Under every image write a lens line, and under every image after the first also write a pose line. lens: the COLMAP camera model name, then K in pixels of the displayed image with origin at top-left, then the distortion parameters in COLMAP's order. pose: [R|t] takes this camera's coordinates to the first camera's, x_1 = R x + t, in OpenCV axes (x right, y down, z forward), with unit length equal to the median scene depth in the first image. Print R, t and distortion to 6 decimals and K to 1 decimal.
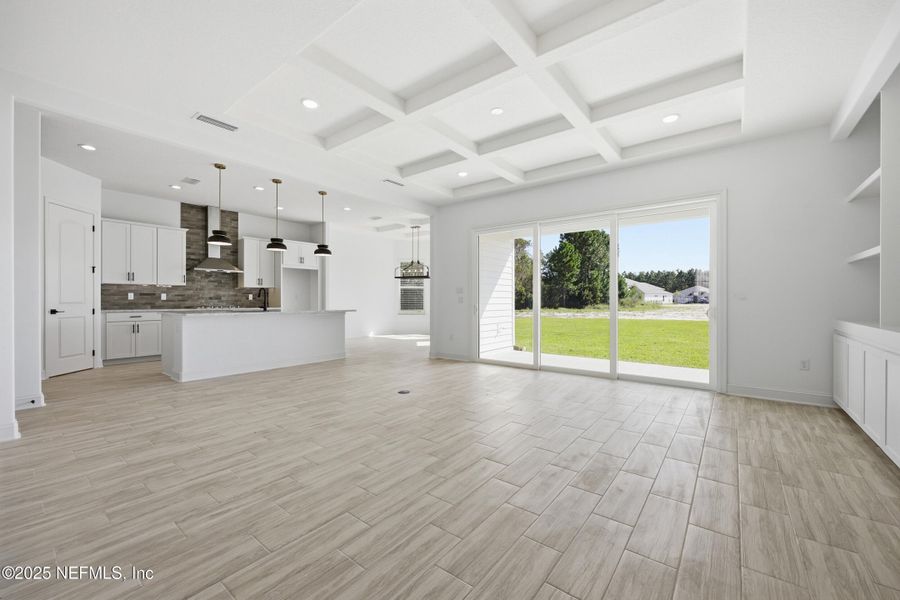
lens RADIAL K [[360.4, 0, 446.9], [0, 360.4, 299.6], [0, 0, 1]] dist [-0.002194, -0.000423]
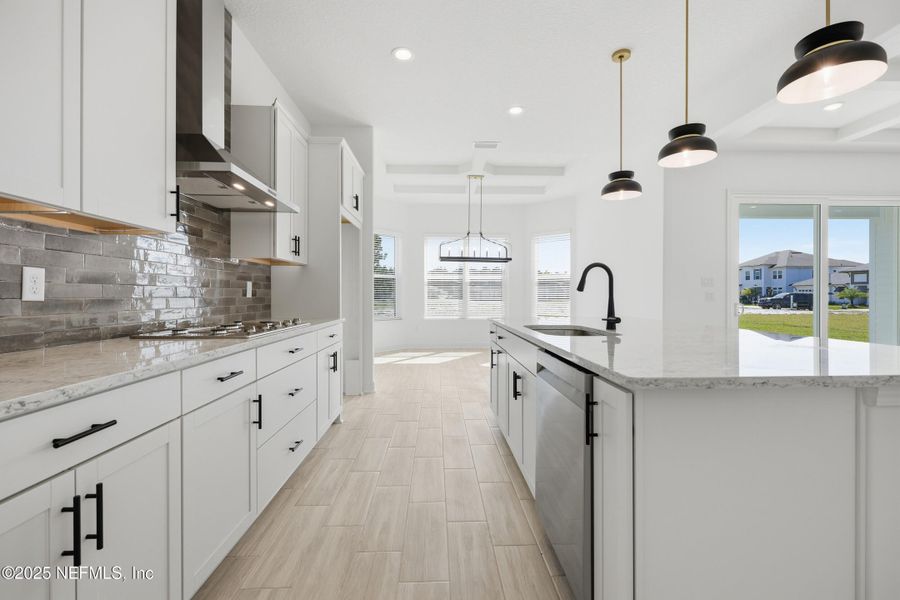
lens RADIAL K [[398.5, 0, 452.0], [0, 398.5, 297.7], [0, 0, 1]] dist [-0.000456, -0.000134]
pose [[0.753398, -0.003726, 0.657554, -1.905950], [0.005058, 0.999987, -0.000129, 0.000923], [-0.657545, 0.003423, 0.753407, 1.782349]]
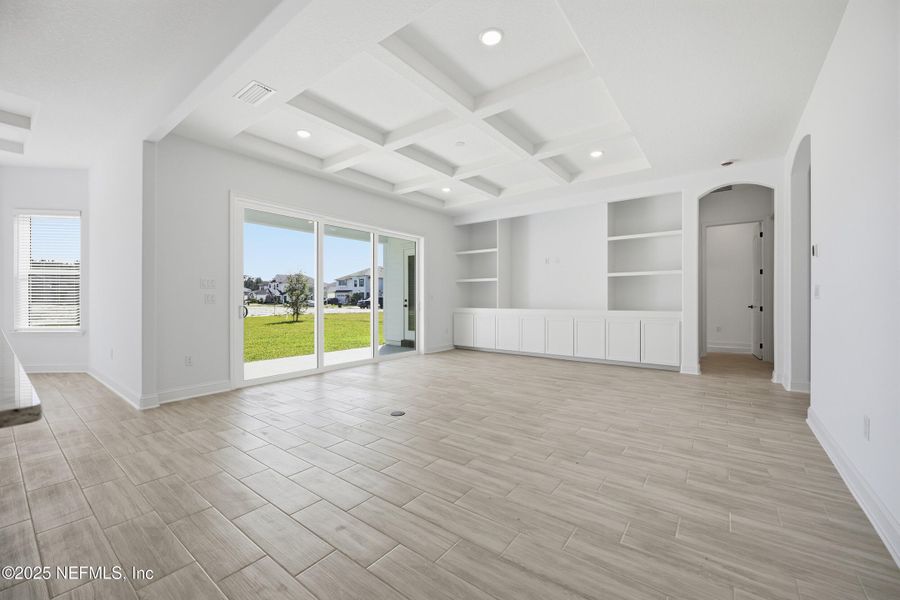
lens RADIAL K [[360.4, 0, 446.9], [0, 360.4, 299.6], [0, 0, 1]] dist [-0.002194, -0.000423]
pose [[-0.017401, -0.001893, 0.999847, -1.423291], [0.002922, 0.999994, 0.001944, 0.003117], [-0.999844, 0.002955, -0.017396, 1.397239]]
